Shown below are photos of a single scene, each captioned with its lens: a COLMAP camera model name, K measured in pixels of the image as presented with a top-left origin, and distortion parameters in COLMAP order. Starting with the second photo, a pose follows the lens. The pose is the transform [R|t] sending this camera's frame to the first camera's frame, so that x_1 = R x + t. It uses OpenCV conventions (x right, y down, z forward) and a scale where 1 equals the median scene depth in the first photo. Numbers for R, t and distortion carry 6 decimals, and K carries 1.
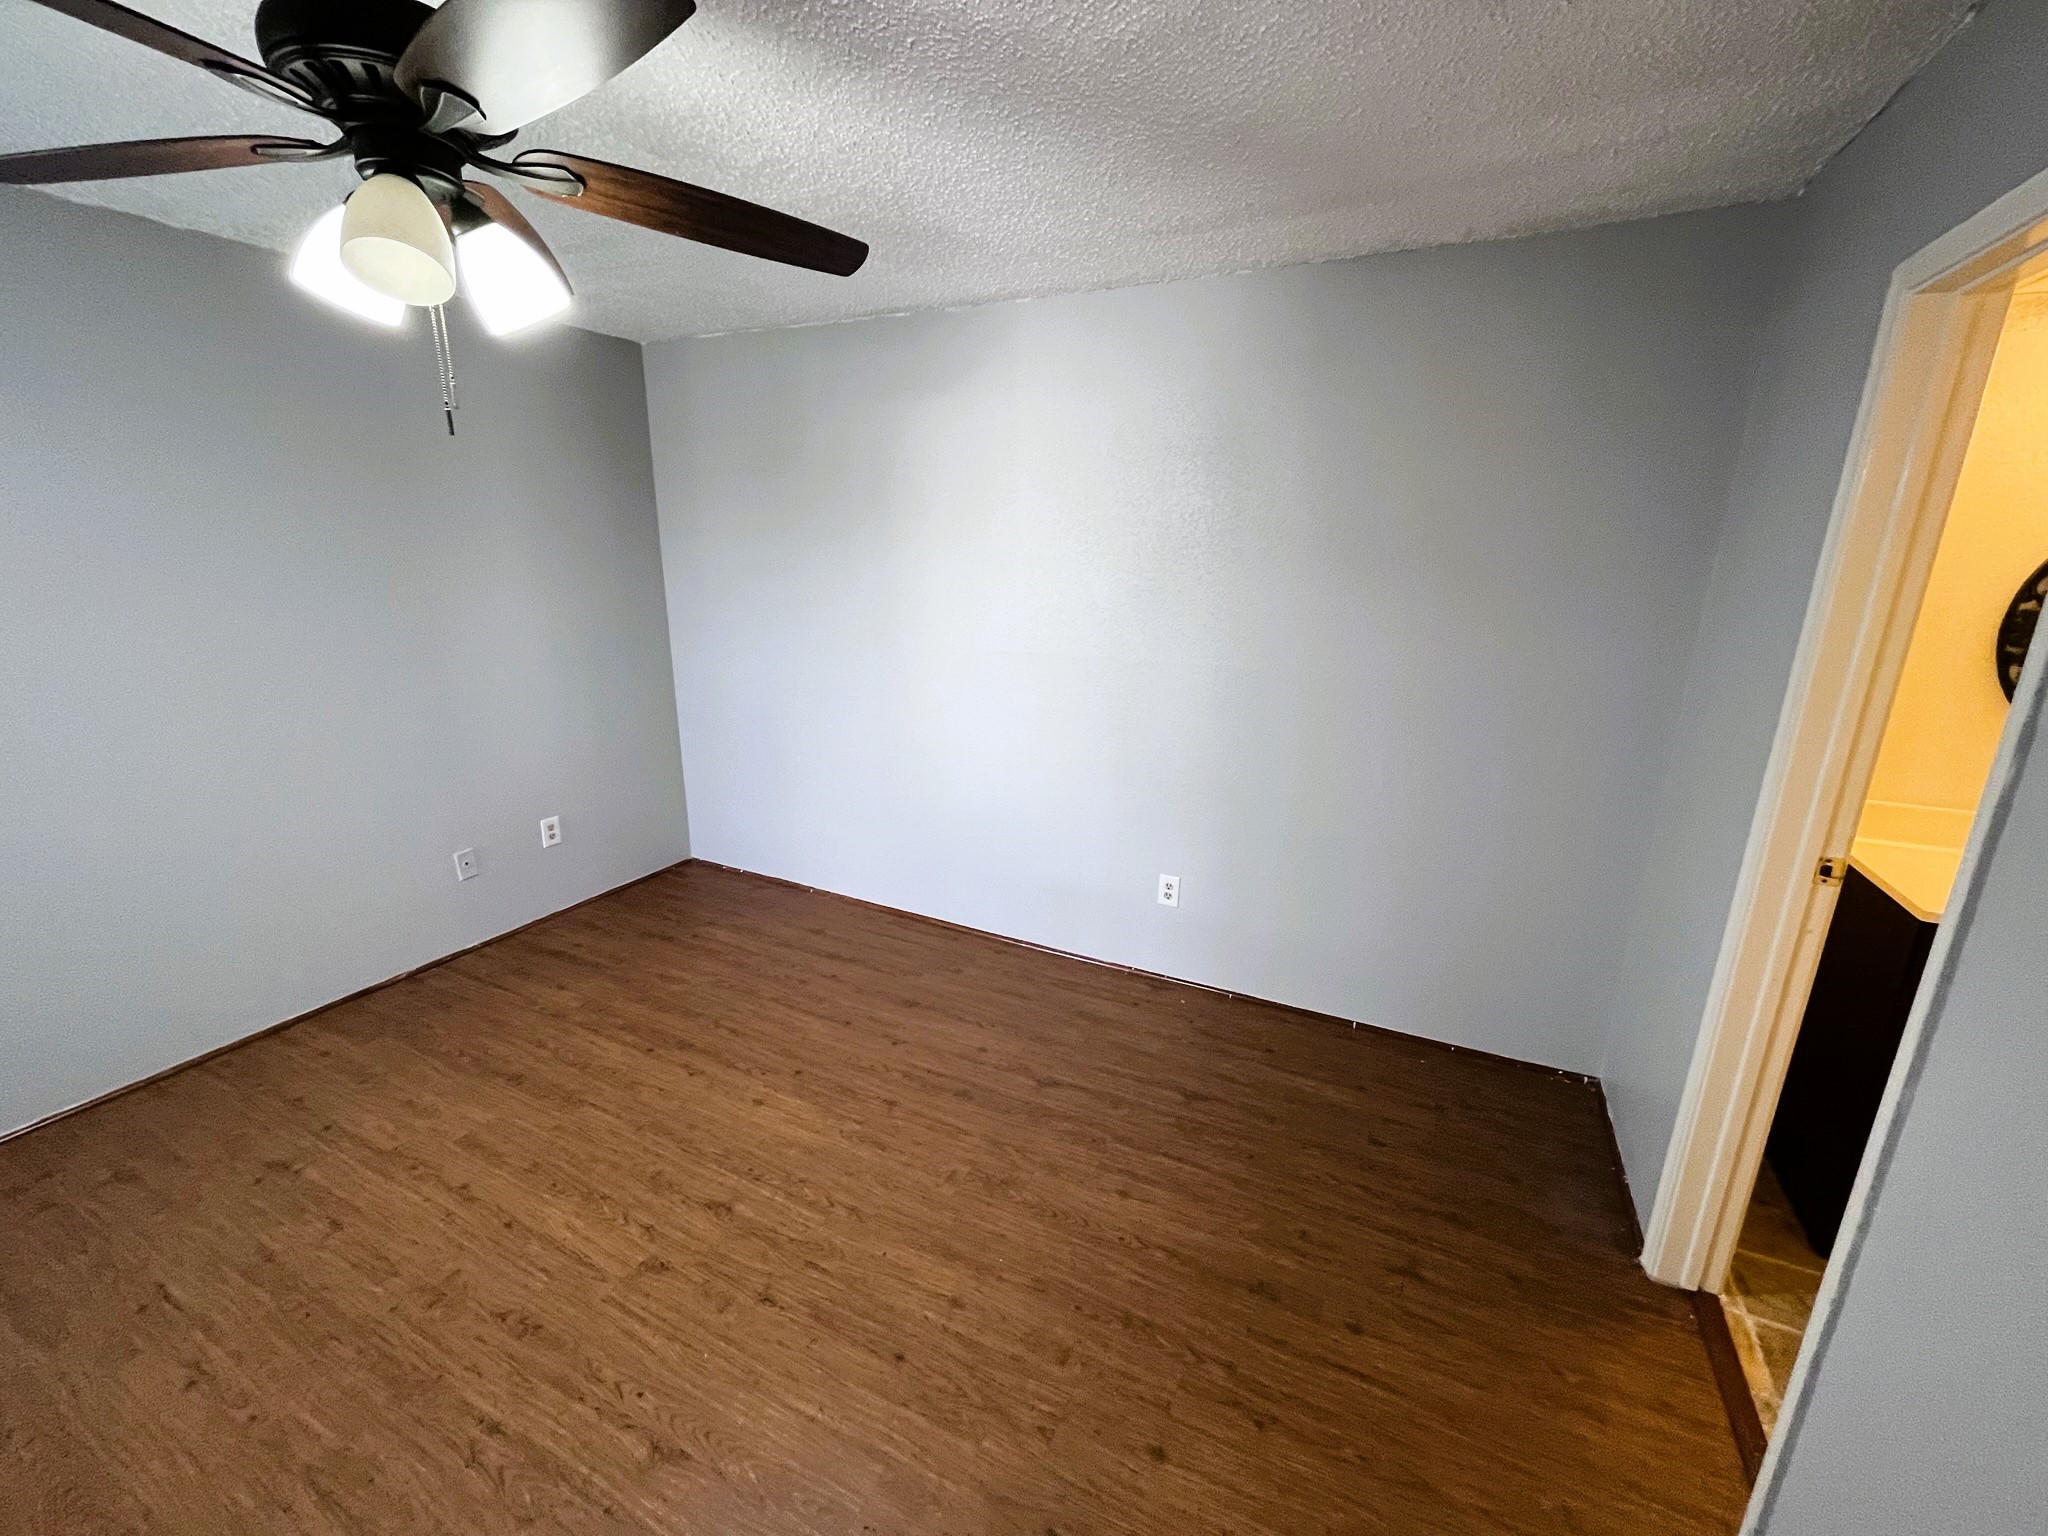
lens RADIAL K [[826.7, 0, 1020.3], [0, 826.7, 763.6], [0, 0, 1]] dist [-0.005284, 0.000822]
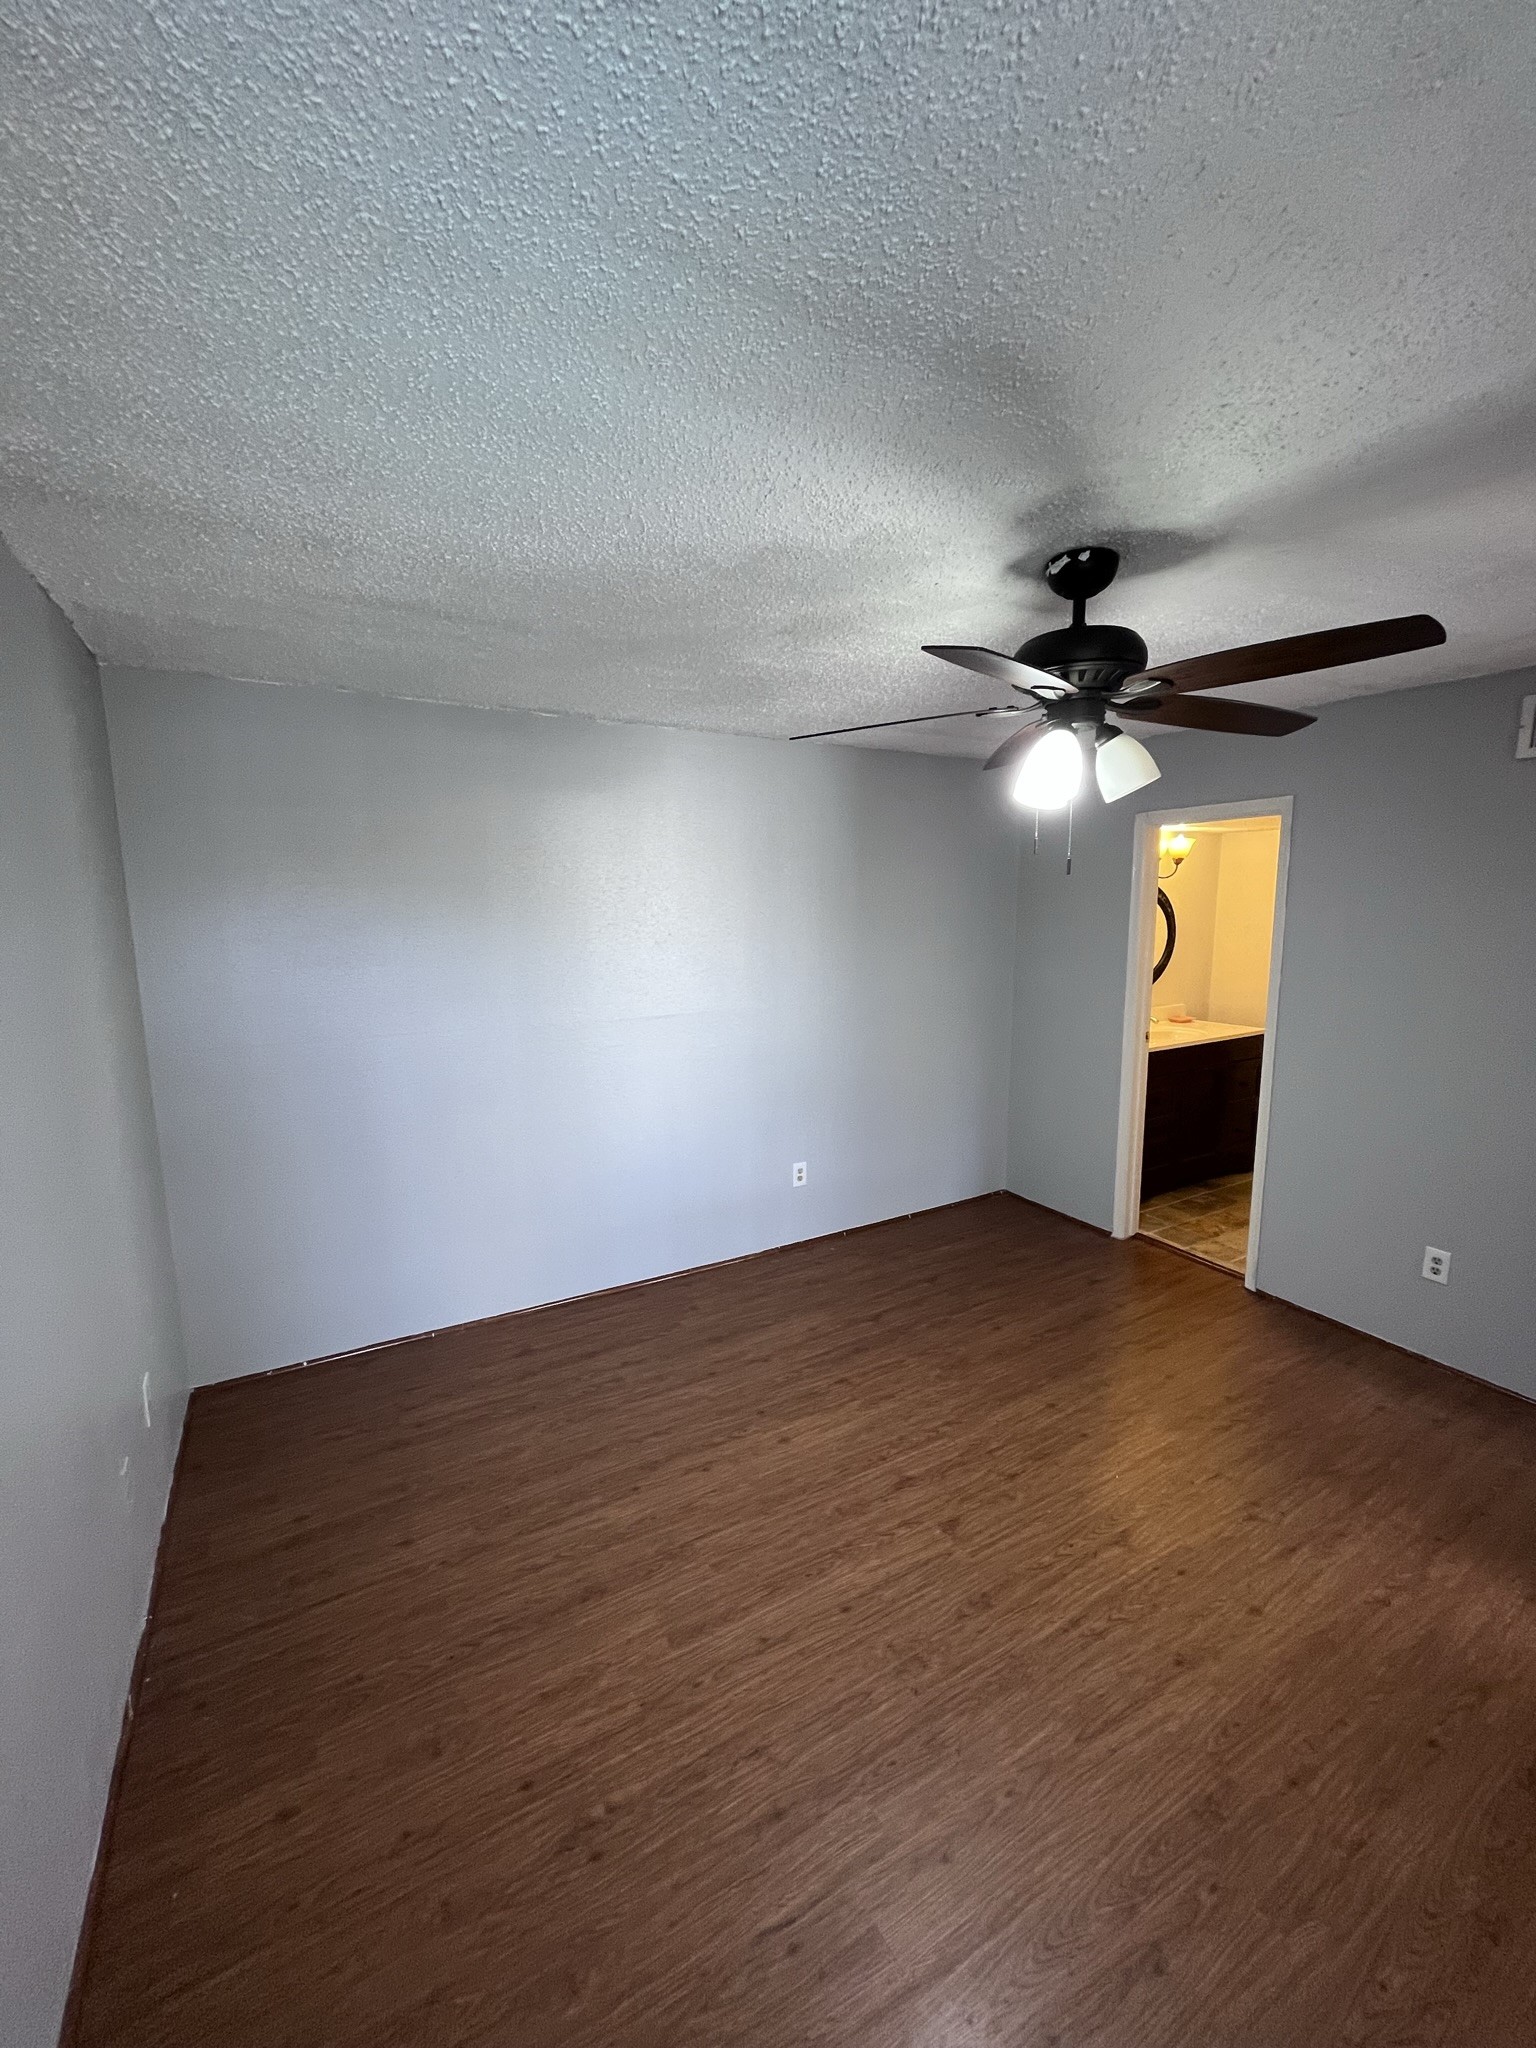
lens RADIAL K [[826.7, 0, 768.0], [0, 826.7, 1033.2], [0, 0, 1]] dist [-0.005284, 0.000822]
pose [[0.551945, -0.151001, 0.820095, -1.120254], [0.231456, 0.972566, 0.023299, -0.135607], [-0.801115, 0.176956, 0.571753, 0.303113]]
